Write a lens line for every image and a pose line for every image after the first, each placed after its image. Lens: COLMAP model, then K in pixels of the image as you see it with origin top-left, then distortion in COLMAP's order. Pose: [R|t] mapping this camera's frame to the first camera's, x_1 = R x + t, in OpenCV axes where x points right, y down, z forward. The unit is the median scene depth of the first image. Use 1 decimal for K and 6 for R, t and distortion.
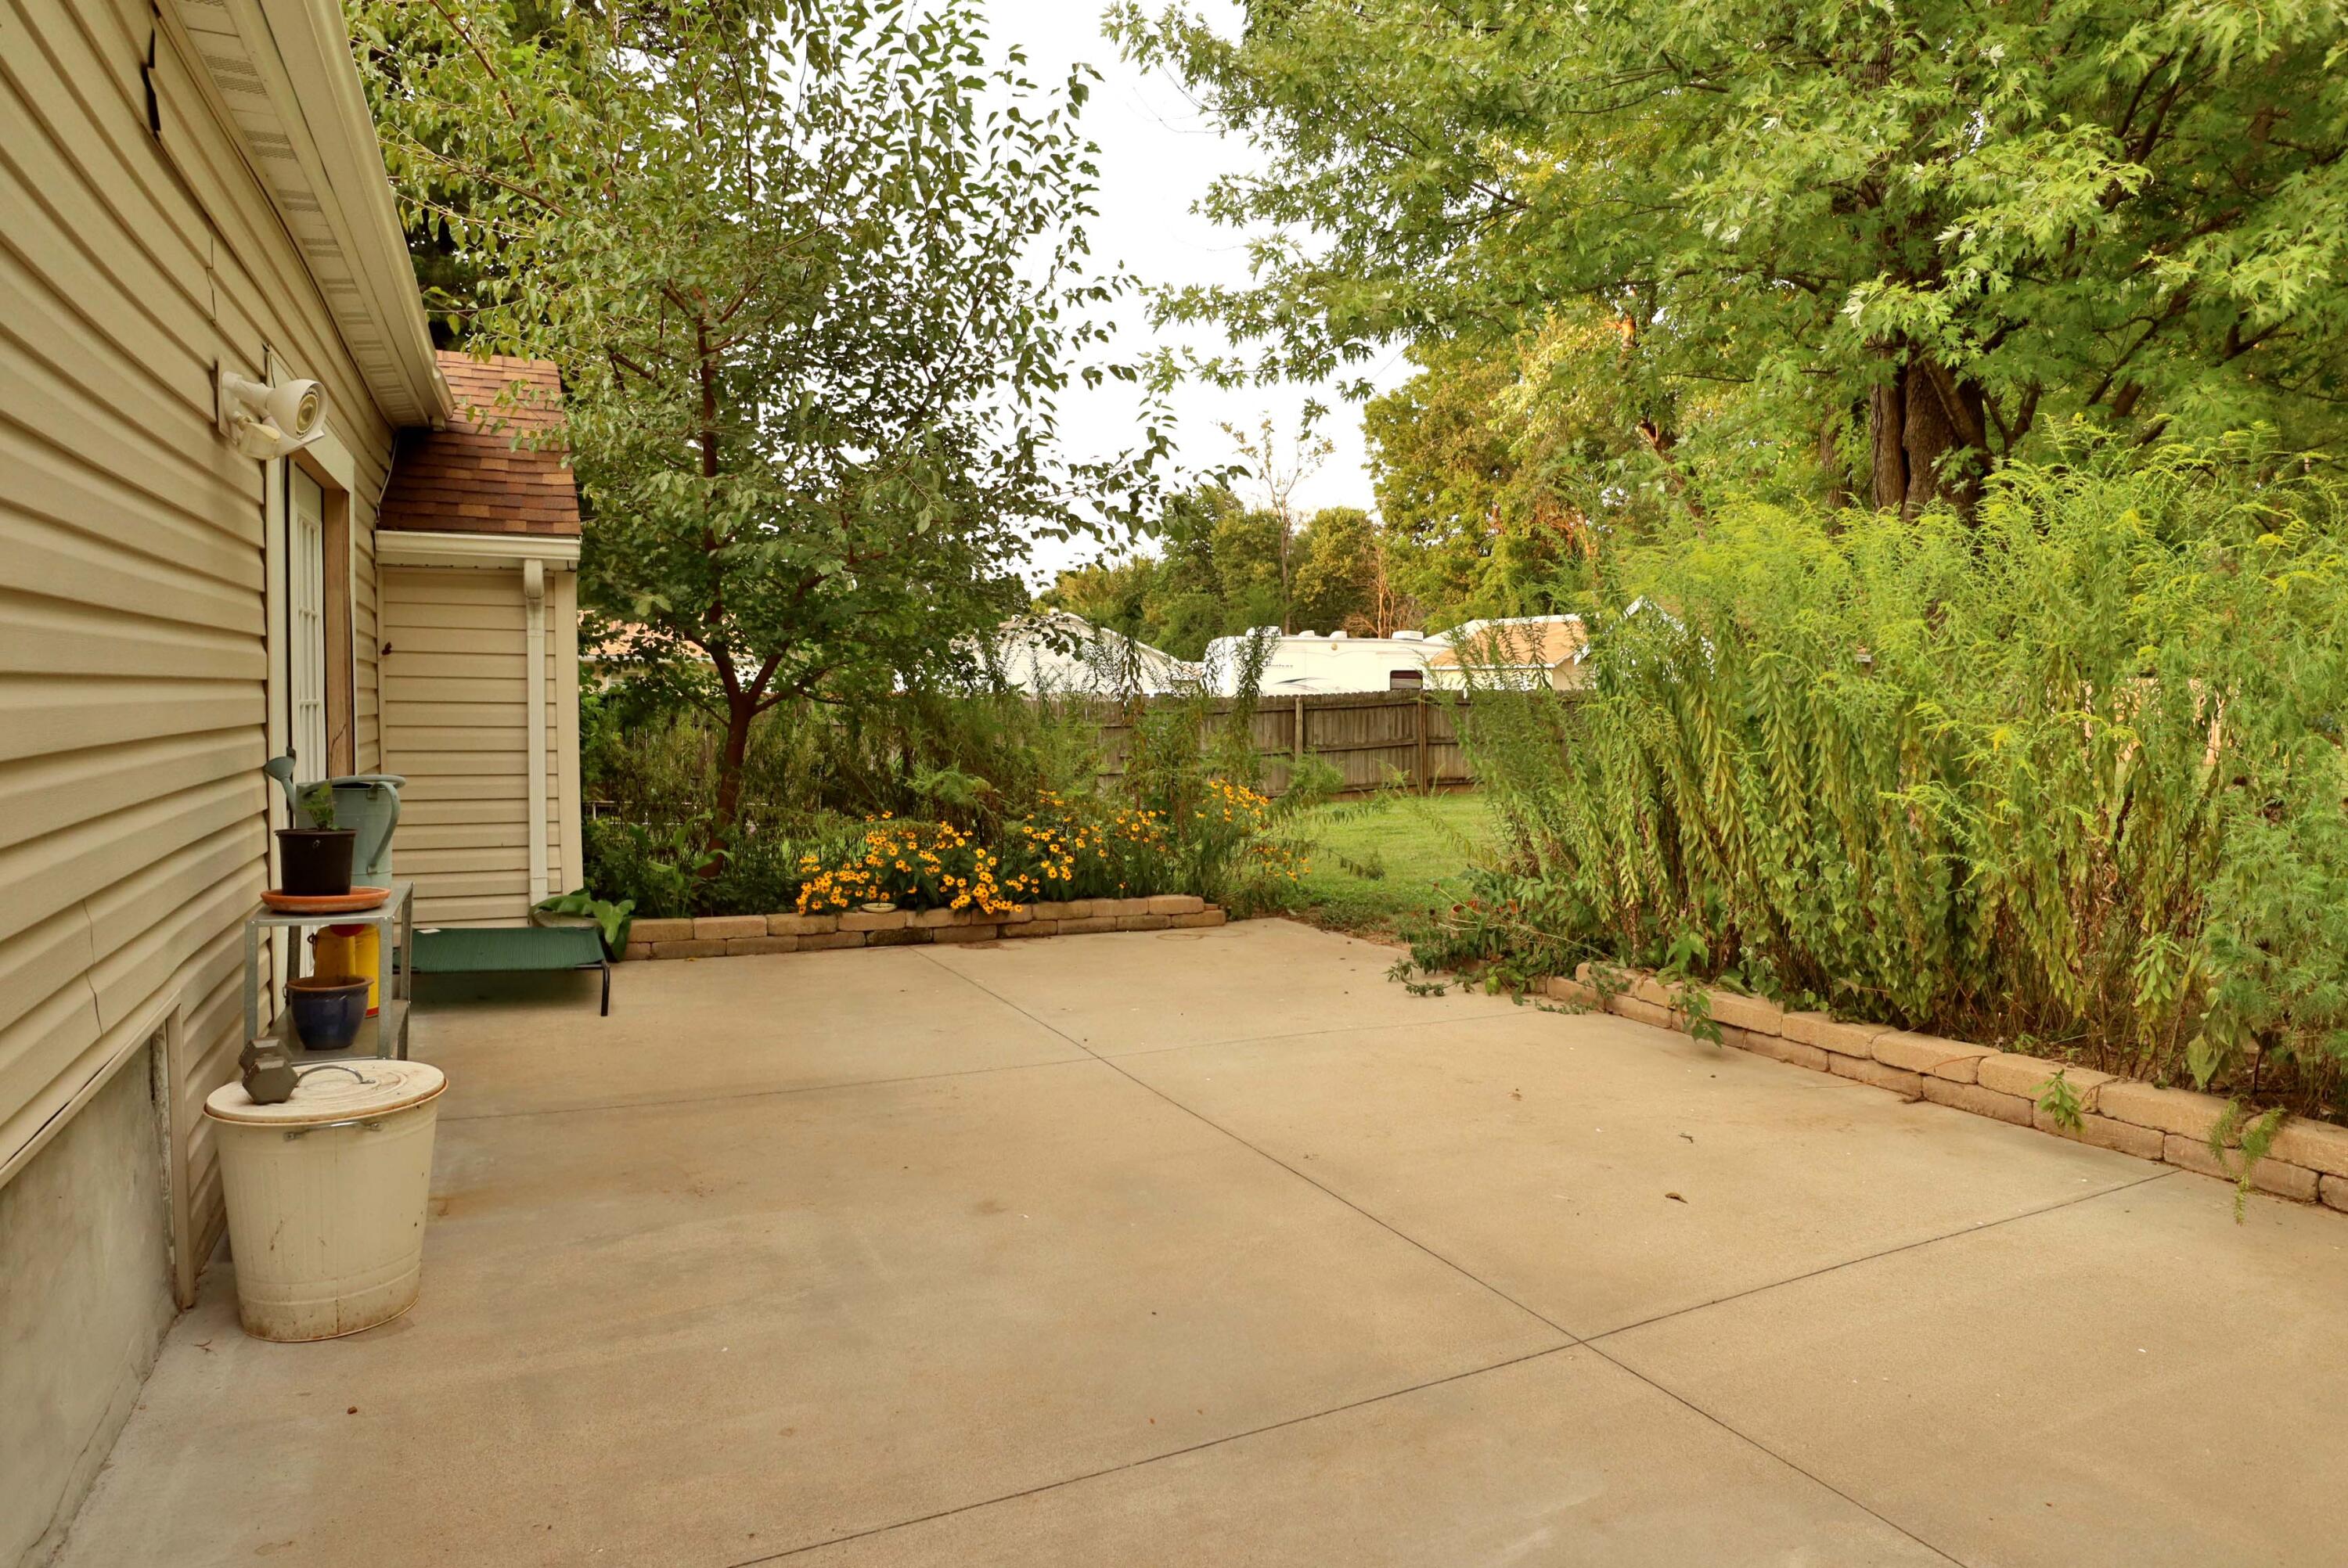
lens RADIAL K [[1342.3, 0, 1166.1], [0, 1342.3, 778.1], [0, 0, 1]] dist [-0.040738, 0.016404]
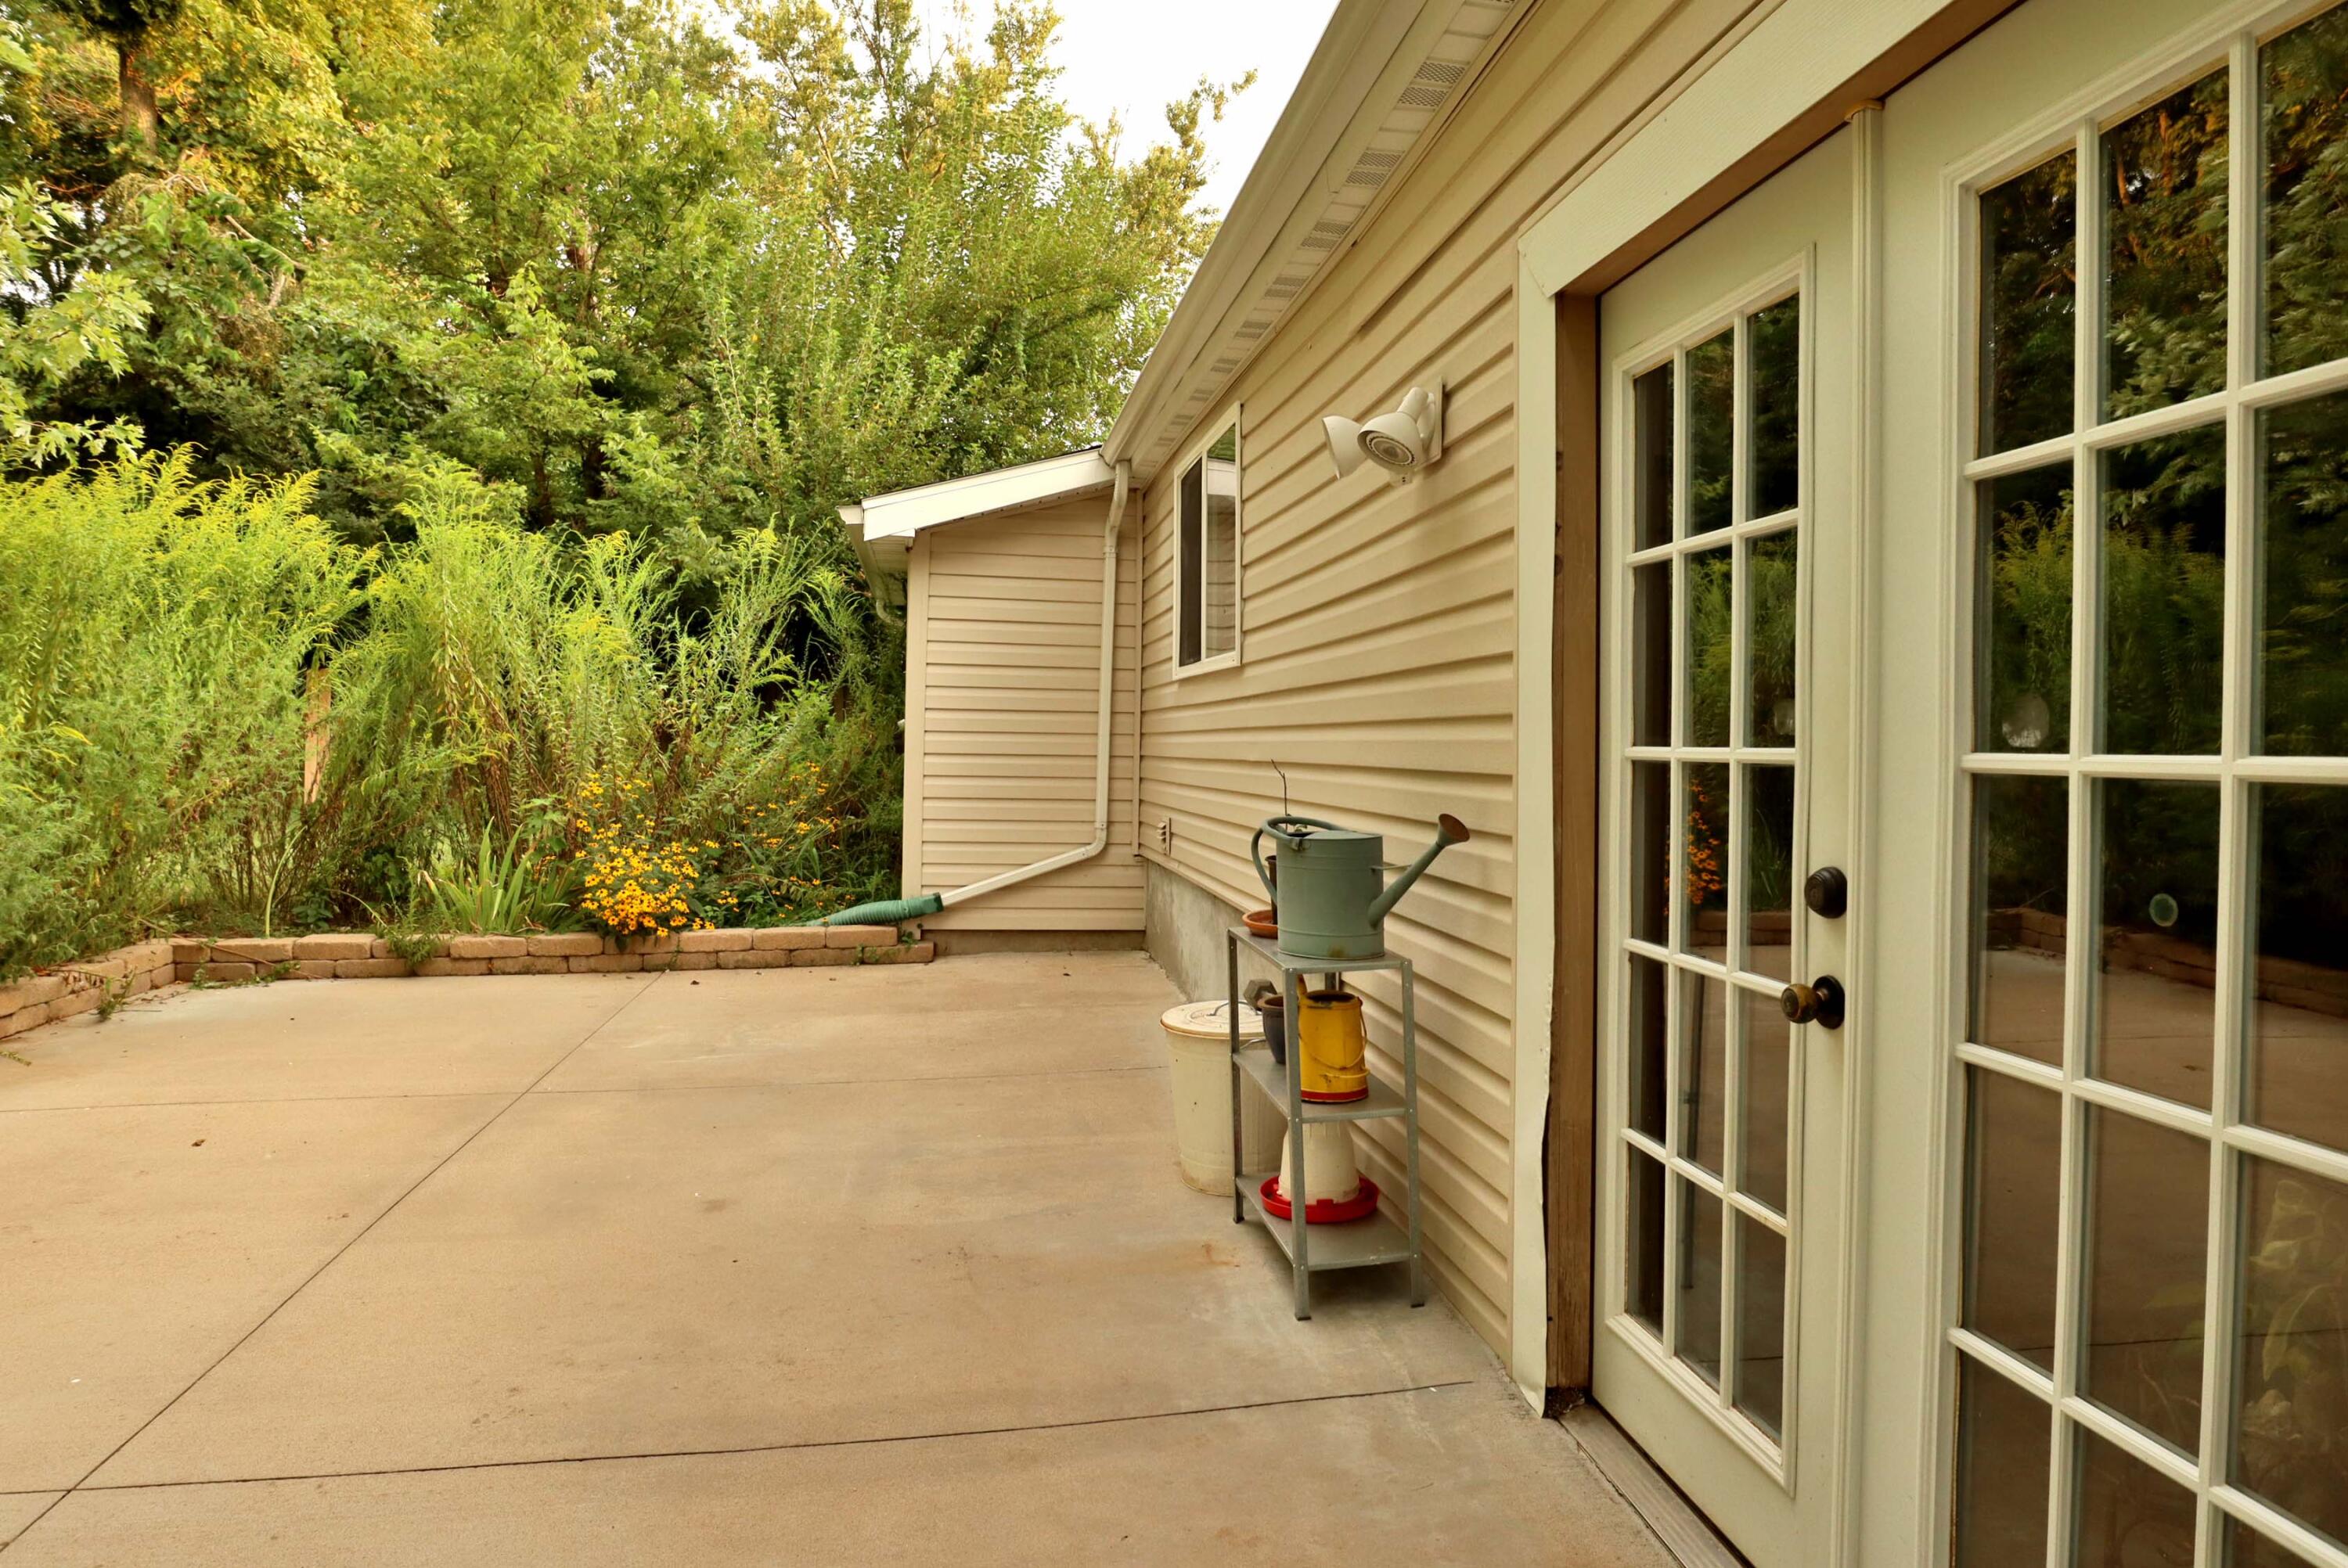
lens RADIAL K [[1378.8, 0, 1197.1], [0, 1378.8, 782.3], [0, 0, 1]] dist [-0.042238, 0.018192]
pose [[-0.962707, -0.030824, 0.268784, -0.805919], [-0.007306, 0.996088, 0.088063, -0.115558], [-0.270447, 0.082815, -0.959166, 1.966761]]
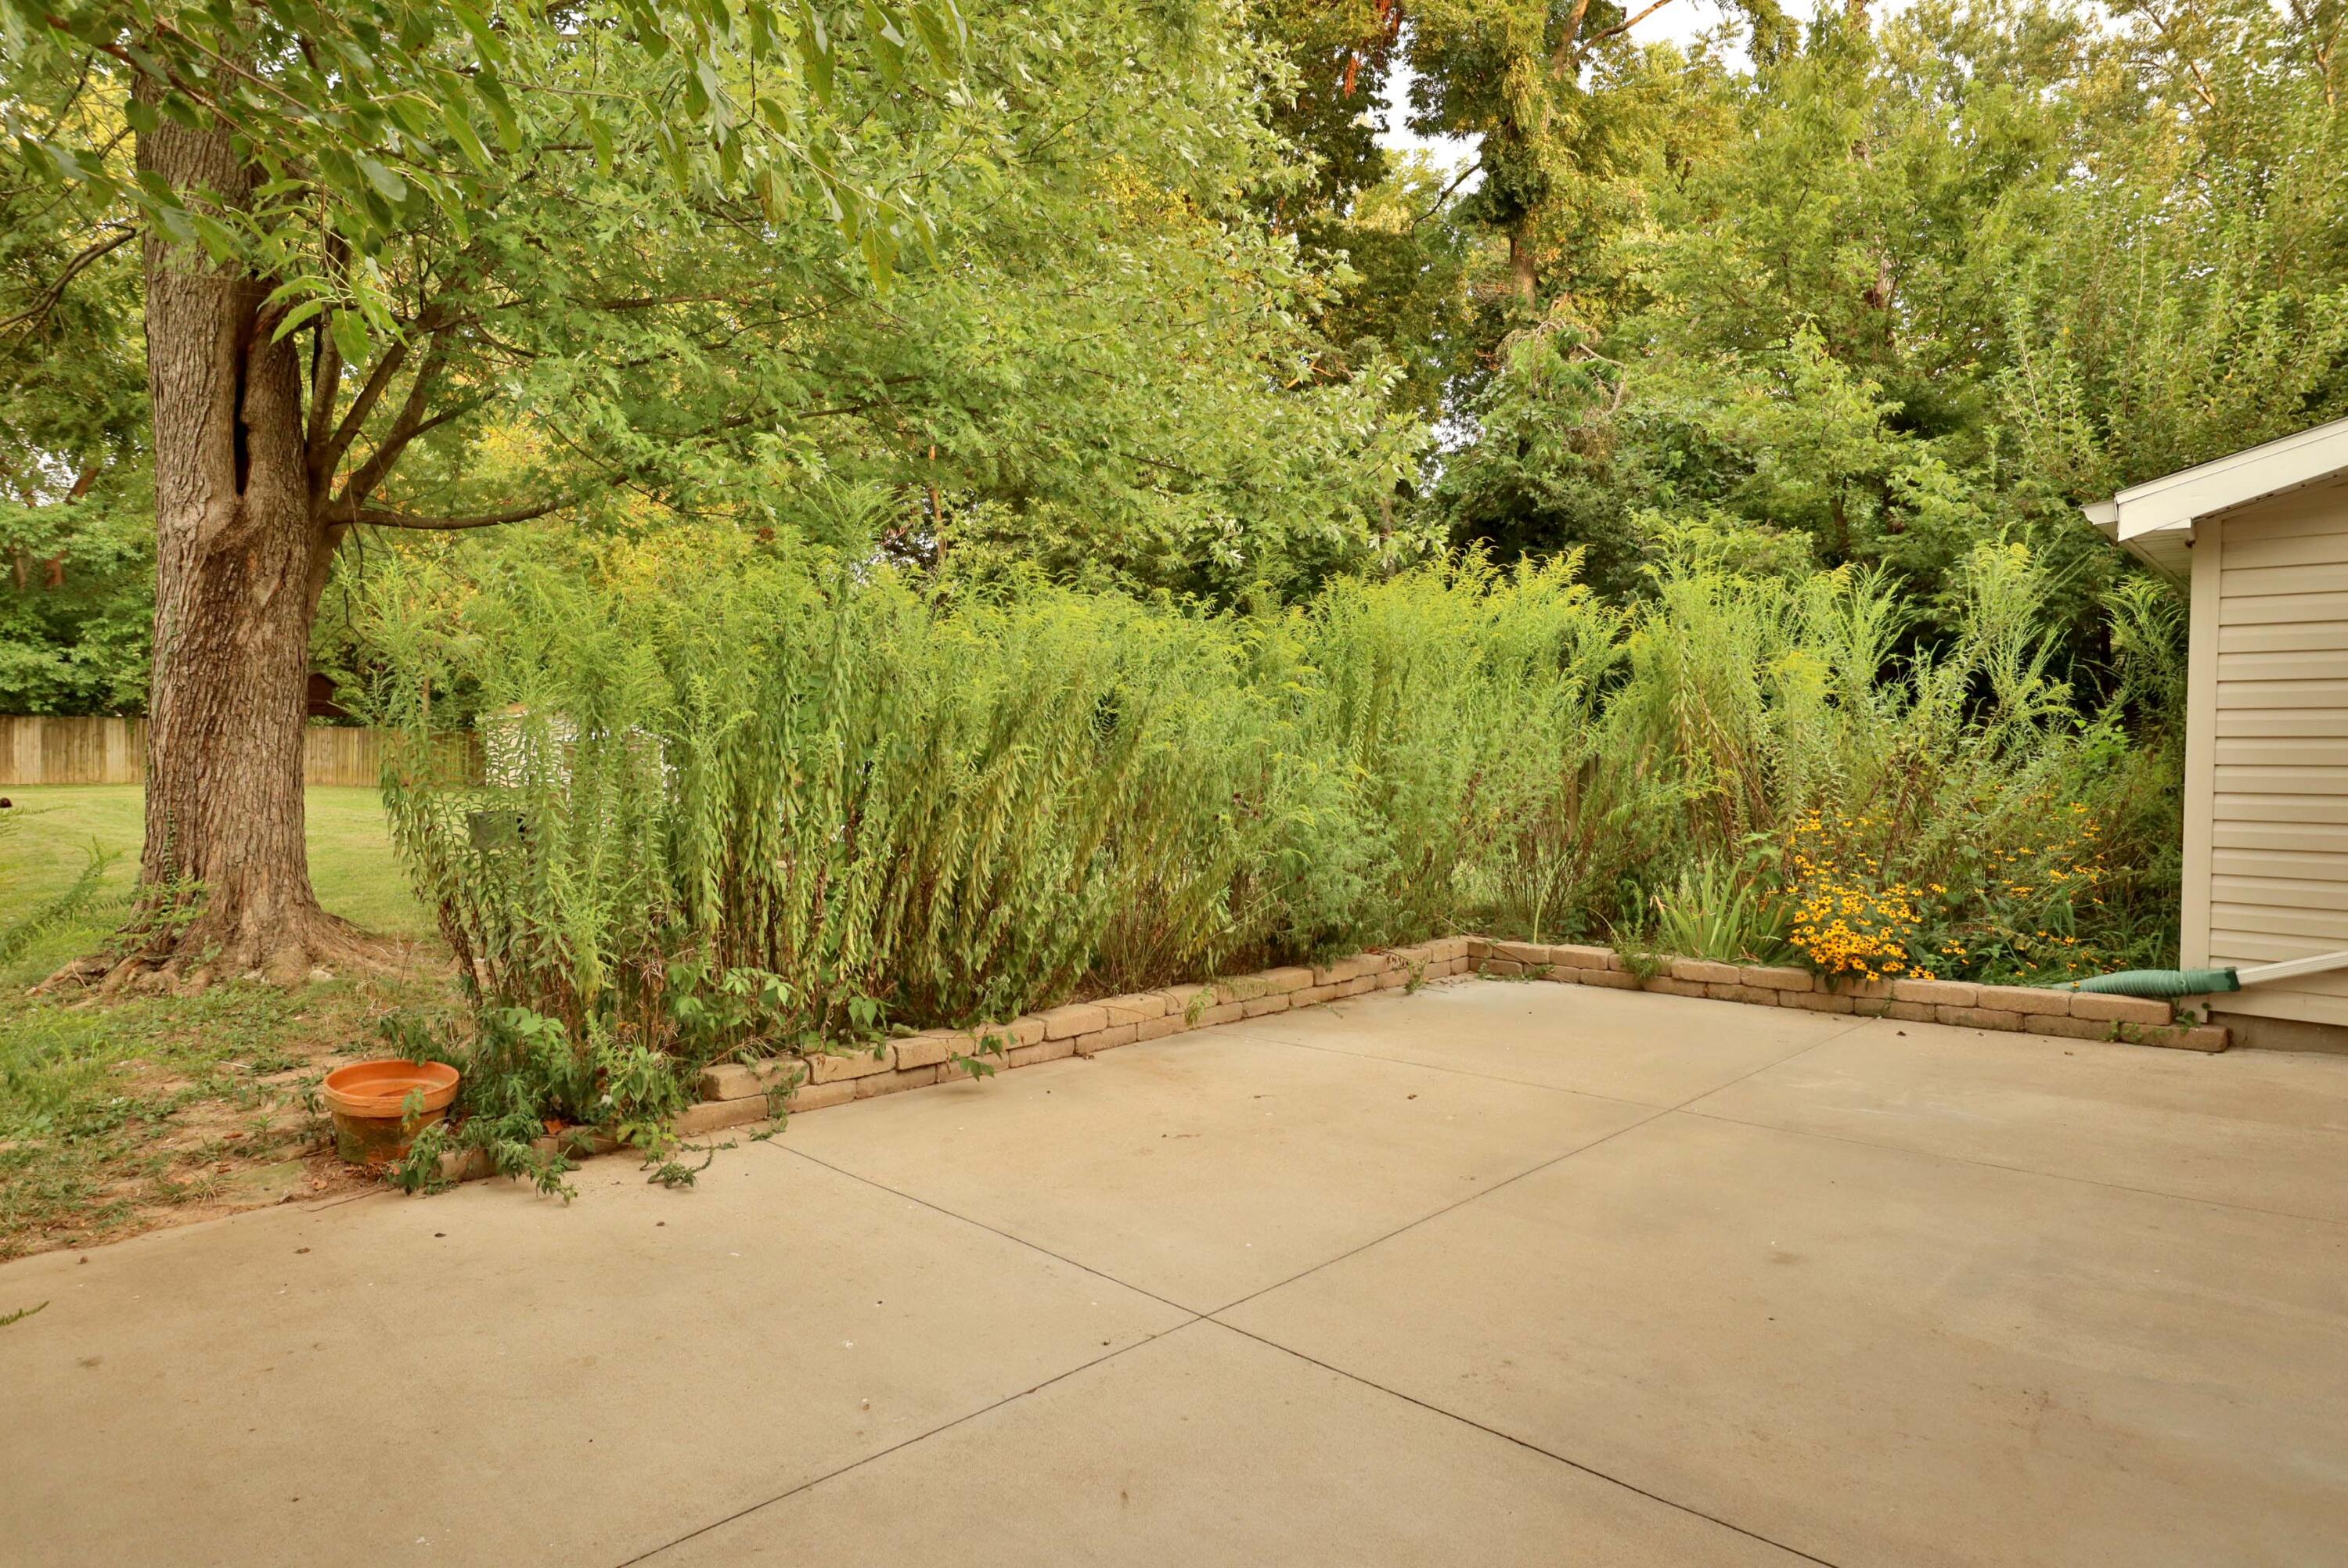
lens RADIAL K [[1342.3, 0, 1166.1], [0, 1342.3, 778.1], [0, 0, 1]] dist [-0.040738, 0.016404]
pose [[-0.336157, -0.019890, 0.941596, -0.941508], [0.042569, 0.998434, 0.036288, -0.102154], [-0.940843, 0.052282, -0.334784, 1.810693]]
